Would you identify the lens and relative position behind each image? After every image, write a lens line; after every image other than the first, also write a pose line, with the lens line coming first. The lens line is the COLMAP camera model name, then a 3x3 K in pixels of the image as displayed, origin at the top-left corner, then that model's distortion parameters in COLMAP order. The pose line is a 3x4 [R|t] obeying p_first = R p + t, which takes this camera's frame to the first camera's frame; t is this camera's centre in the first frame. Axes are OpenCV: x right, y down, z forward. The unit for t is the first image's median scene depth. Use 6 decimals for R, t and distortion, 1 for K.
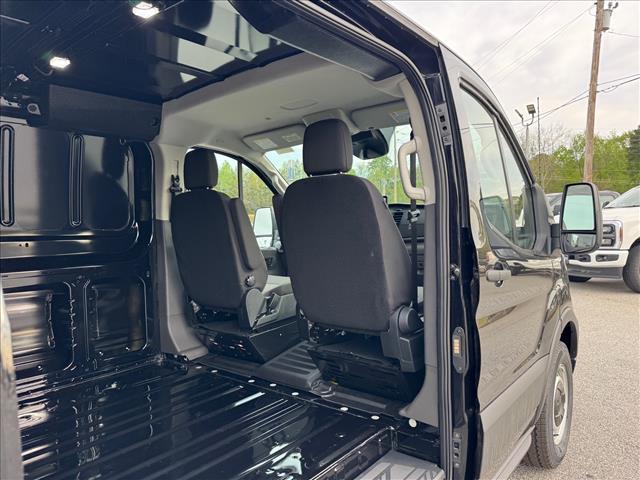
lens RADIAL K [[449.0, 0, 320.0], [0, 449.0, 240.0], [0, 0, 1]] dist [0.005001, 0.000115]
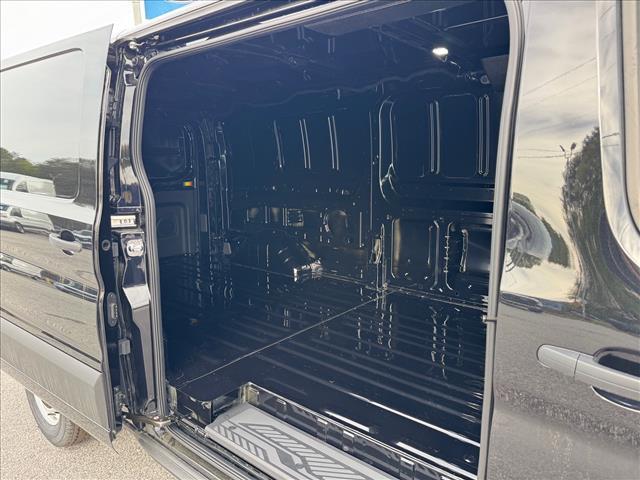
lens RADIAL K [[449.8, 0, 319.6], [0, 449.8, 231.4], [0, 0, 1]] dist [-0.000572, -0.001233]
pose [[-0.014465, 0.175077, -0.984448, 0.571837], [-0.015323, 0.984397, 0.175293, -0.092676], [0.999778, 0.017621, -0.011557, 0.543124]]
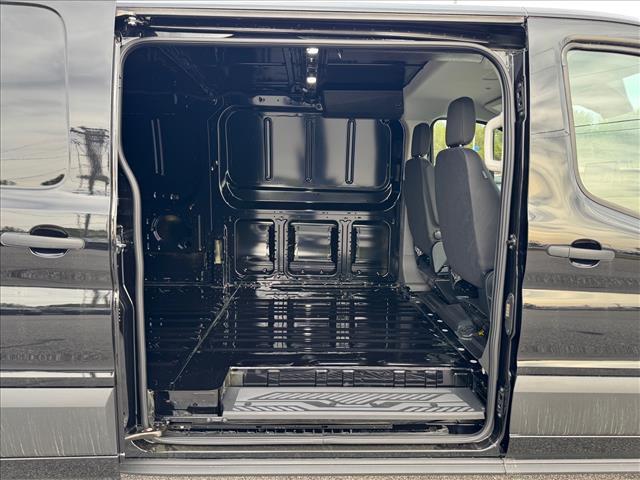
lens RADIAL K [[449.0, 0, 320.0], [0, 449.0, 240.0], [0, 0, 1]] dist [0.005001, 0.000115]
pose [[0.655372, 0.125291, -0.744842, 0.532480], [-0.048179, 0.991072, 0.124317, -0.028633], [0.753768, -0.045588, 0.655557, -0.027507]]
